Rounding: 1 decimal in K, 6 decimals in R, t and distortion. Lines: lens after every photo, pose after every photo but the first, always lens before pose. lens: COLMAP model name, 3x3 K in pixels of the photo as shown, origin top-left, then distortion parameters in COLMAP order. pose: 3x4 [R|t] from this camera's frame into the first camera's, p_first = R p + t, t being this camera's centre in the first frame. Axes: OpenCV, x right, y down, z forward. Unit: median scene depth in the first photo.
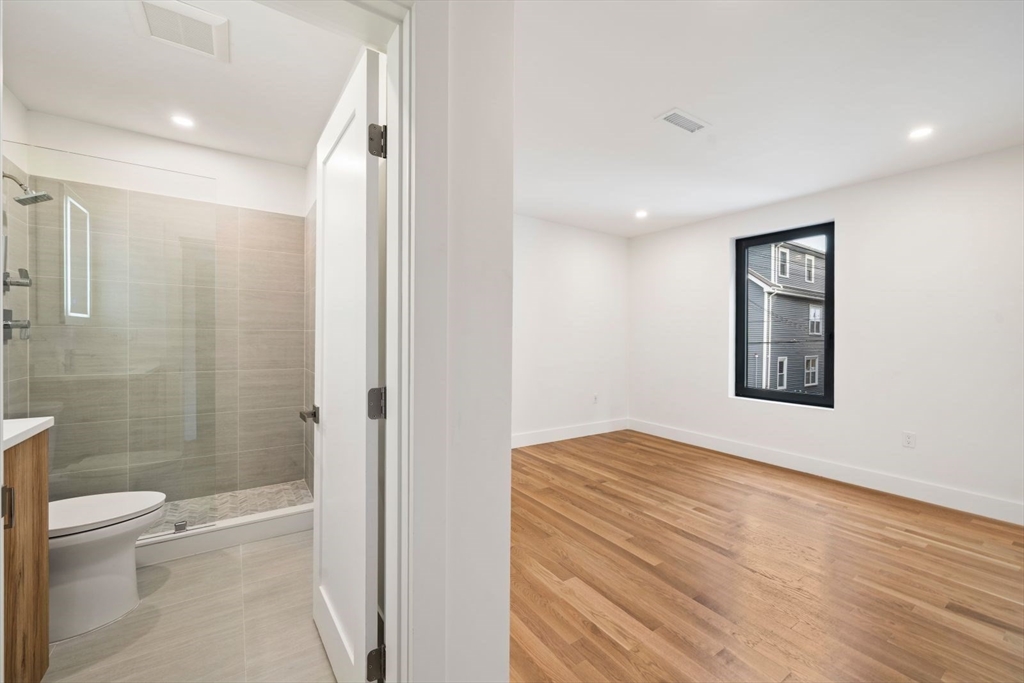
lens RADIAL K [[411.0, 0, 512.7], [0, 411.0, 326.6], [0, 0, 1]] dist [0.008490, -0.000363]
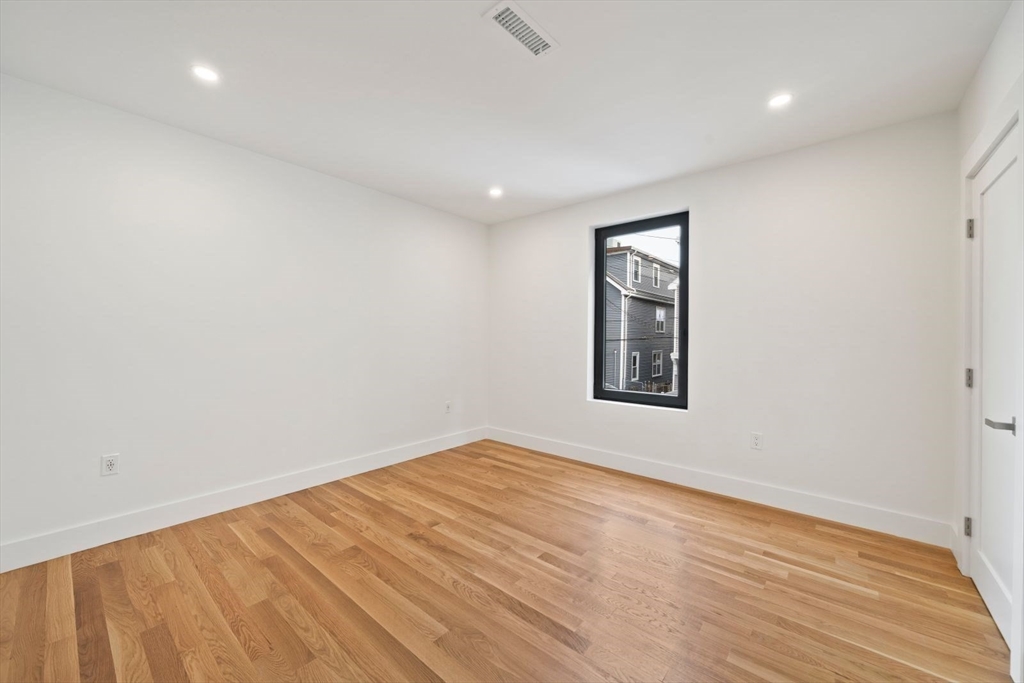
lens RADIAL K [[391.0, 0, 503.0], [0, 391.0, 341.5], [0, 0, 1]] dist [-0.004576, 0.000355]
pose [[0.967870, -0.014670, 0.251022, 0.162281], [0.005340, 0.999271, 0.037811, 0.008658], [-0.251394, -0.035255, 0.967243, 0.269745]]
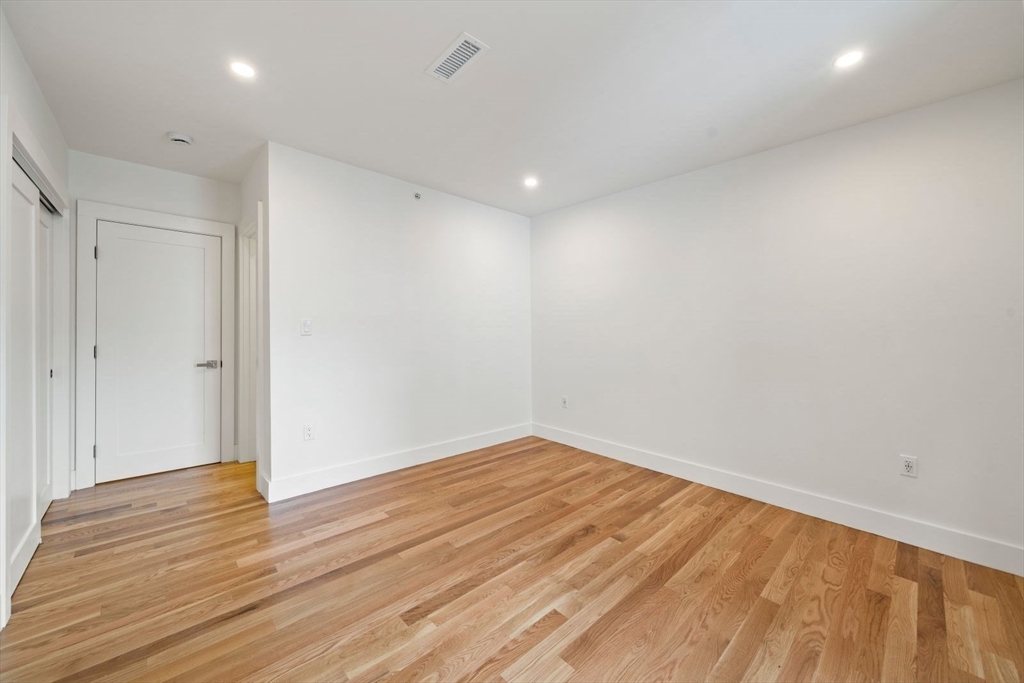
lens RADIAL K [[391.0, 0, 510.5], [0, 391.0, 335.3], [0, 0, 1]] dist [-0.004576, 0.000355]
pose [[0.145017, 0.000438, -0.989429, 0.833760], [0.011180, 0.999935, 0.002081, 0.028272], [0.989366, -0.011363, 0.145002, 0.715211]]
